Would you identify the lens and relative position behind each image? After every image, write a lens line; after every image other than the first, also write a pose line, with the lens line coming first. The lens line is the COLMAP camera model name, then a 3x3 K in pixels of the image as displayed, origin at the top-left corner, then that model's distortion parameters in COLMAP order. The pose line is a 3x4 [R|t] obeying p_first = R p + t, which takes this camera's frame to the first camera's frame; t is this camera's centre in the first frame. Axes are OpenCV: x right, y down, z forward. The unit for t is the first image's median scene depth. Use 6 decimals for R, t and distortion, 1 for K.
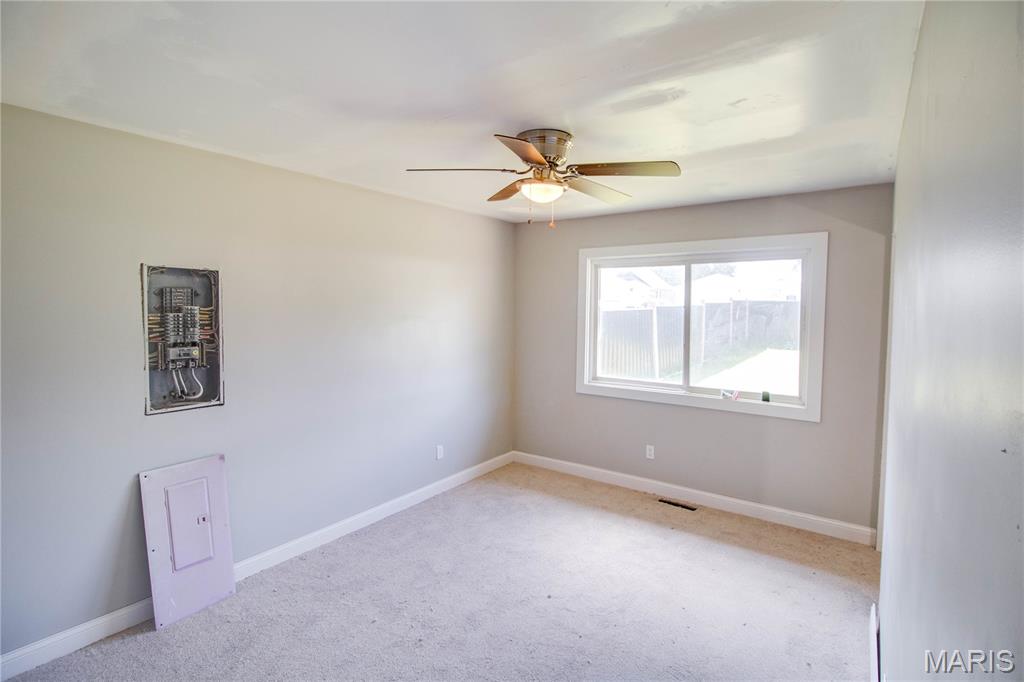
lens RADIAL K [[517.8, 0, 512.0], [0, 517.8, 341.0], [0, 0, 1]] dist [0.000578, -0.000272]
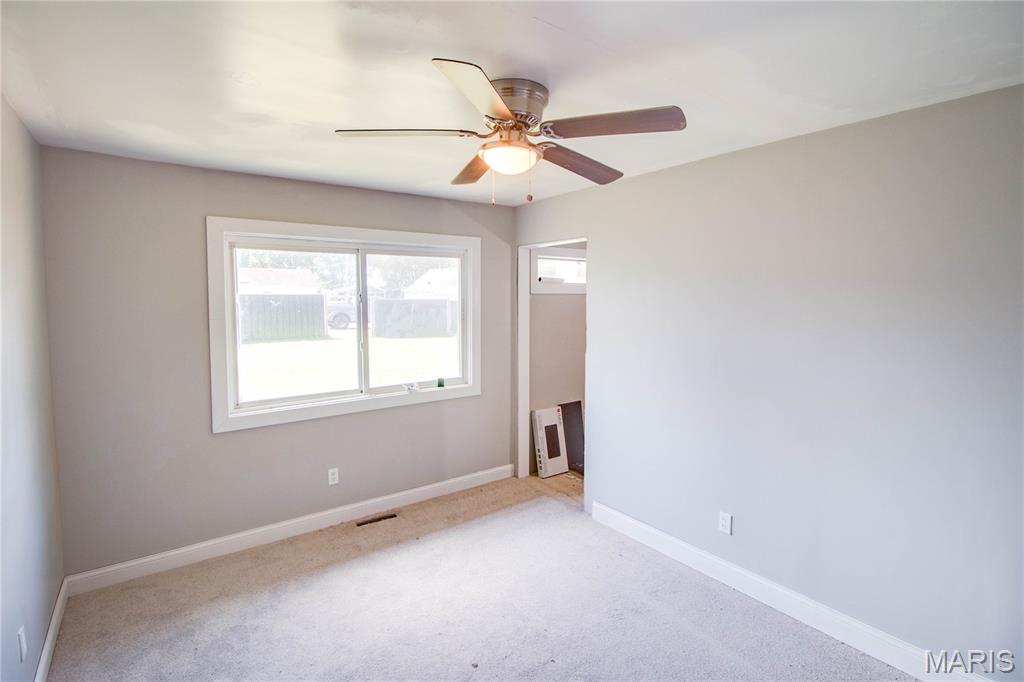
lens RADIAL K [[517.8, 0, 512.0], [0, 517.8, 341.0], [0, 0, 1]] dist [0.000578, -0.000272]
pose [[0.249071, -0.089091, 0.964379, -0.480856], [0.075533, 0.994514, 0.072367, -0.044043], [-0.965535, 0.054818, 0.254434, 0.535622]]
